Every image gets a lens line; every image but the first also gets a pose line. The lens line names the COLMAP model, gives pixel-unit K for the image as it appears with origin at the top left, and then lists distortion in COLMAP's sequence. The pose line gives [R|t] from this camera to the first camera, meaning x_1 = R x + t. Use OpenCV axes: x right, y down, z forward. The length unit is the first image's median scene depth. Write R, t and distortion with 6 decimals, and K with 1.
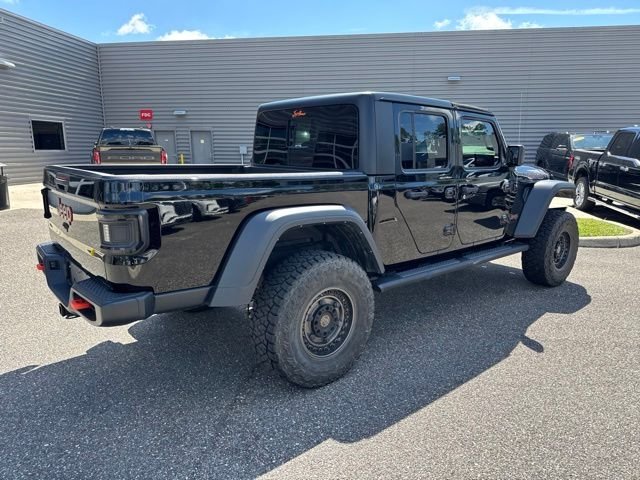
lens RADIAL K [[456.7, 0, 326.0], [0, 456.7, 233.5], [0, 0, 1]] dist [0.046185, -0.056589]
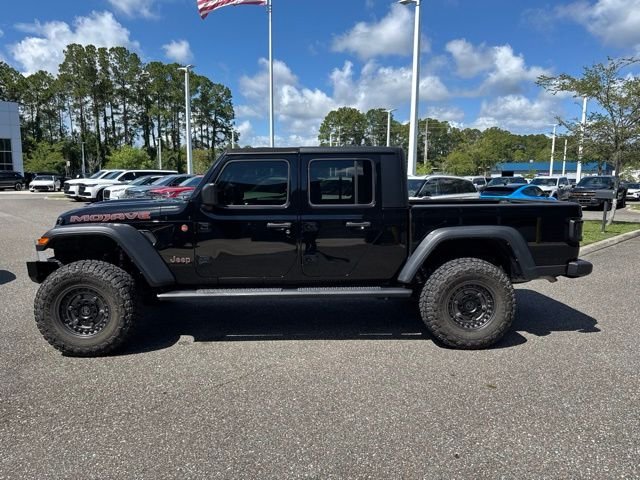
lens RADIAL K [[456.7, 0, 325.3], [0, 456.7, 239.7], [0, 0, 1]] dist [0.046185, -0.056589]
pose [[-0.784236, -0.094093, 0.613287, -0.805214], [0.101105, 0.955844, 0.275937, -0.470594], [-0.612170, 0.278405, -0.740093, 2.355600]]
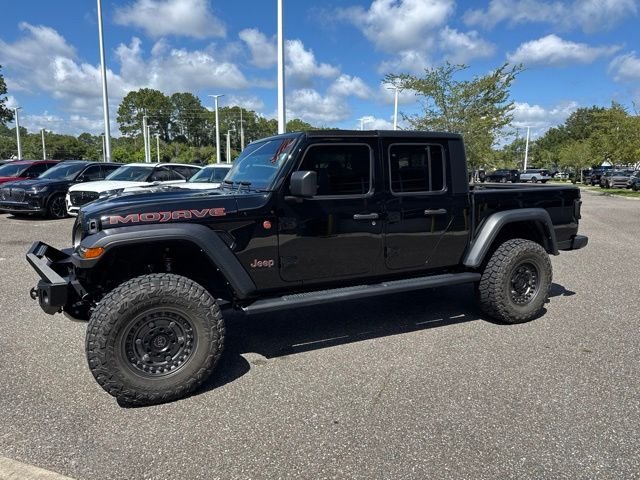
lens RADIAL K [[456.7, 0, 331.6], [0, 456.7, 240.2], [0, 0, 1]] dist [0.046185, -0.056589]
pose [[-0.971878, -0.050020, 0.230111, -0.132540], [0.029258, 0.943959, 0.328764, -0.497113], [-0.233660, 0.326252, -0.915949, 2.574461]]
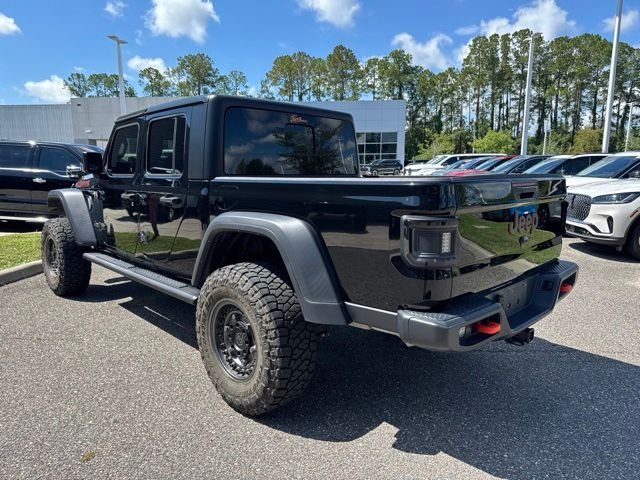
lens RADIAL K [[456.7, 0, 318.7], [0, 456.7, 241.0], [0, 0, 1]] dist [0.046185, -0.056589]
pose [[-0.046478, -0.169621, 0.984413, -1.103200], [0.184356, 0.967093, 0.175340, -0.190318], [-0.981760, 0.189631, -0.013678, 1.099318]]
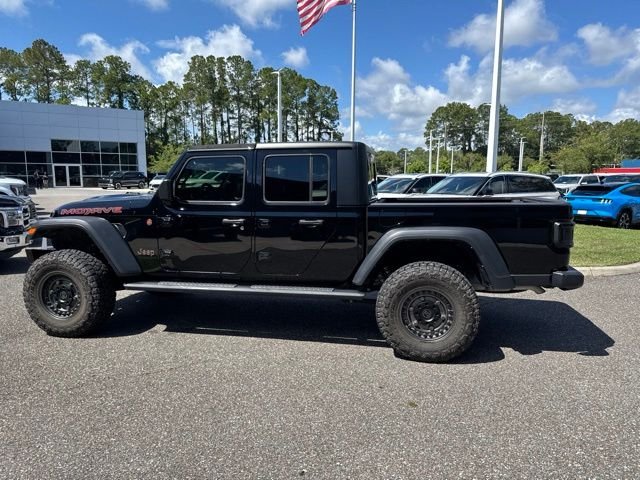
lens RADIAL K [[456.7, 0, 325.8], [0, 456.7, 238.6], [0, 0, 1]] dist [0.046185, -0.056589]
pose [[-0.618405, -0.114395, 0.777489, -1.067937], [0.133859, 0.959557, 0.247653, -0.409371], [-0.774375, 0.257224, -0.578082, 2.046590]]
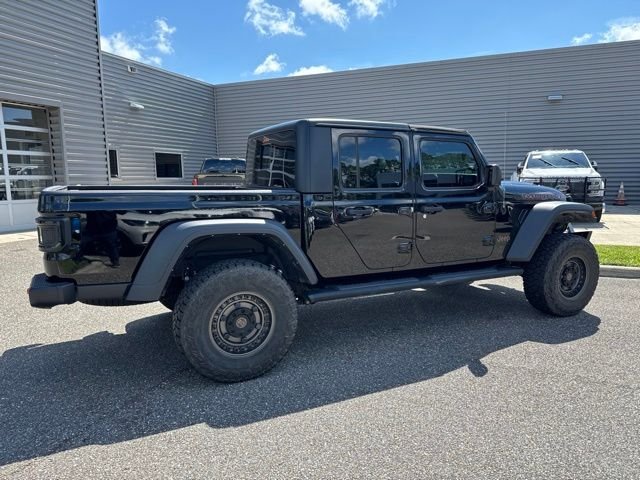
lens RADIAL K [[456.7, 0, 324.7], [0, 456.7, 235.2], [0, 0, 1]] dist [0.046185, -0.056589]
pose [[0.965875, 0.022819, -0.258000, 0.398581], [-0.036437, 0.998176, -0.048126, 0.020708], [0.256431, 0.055884, 0.964946, -0.028307]]
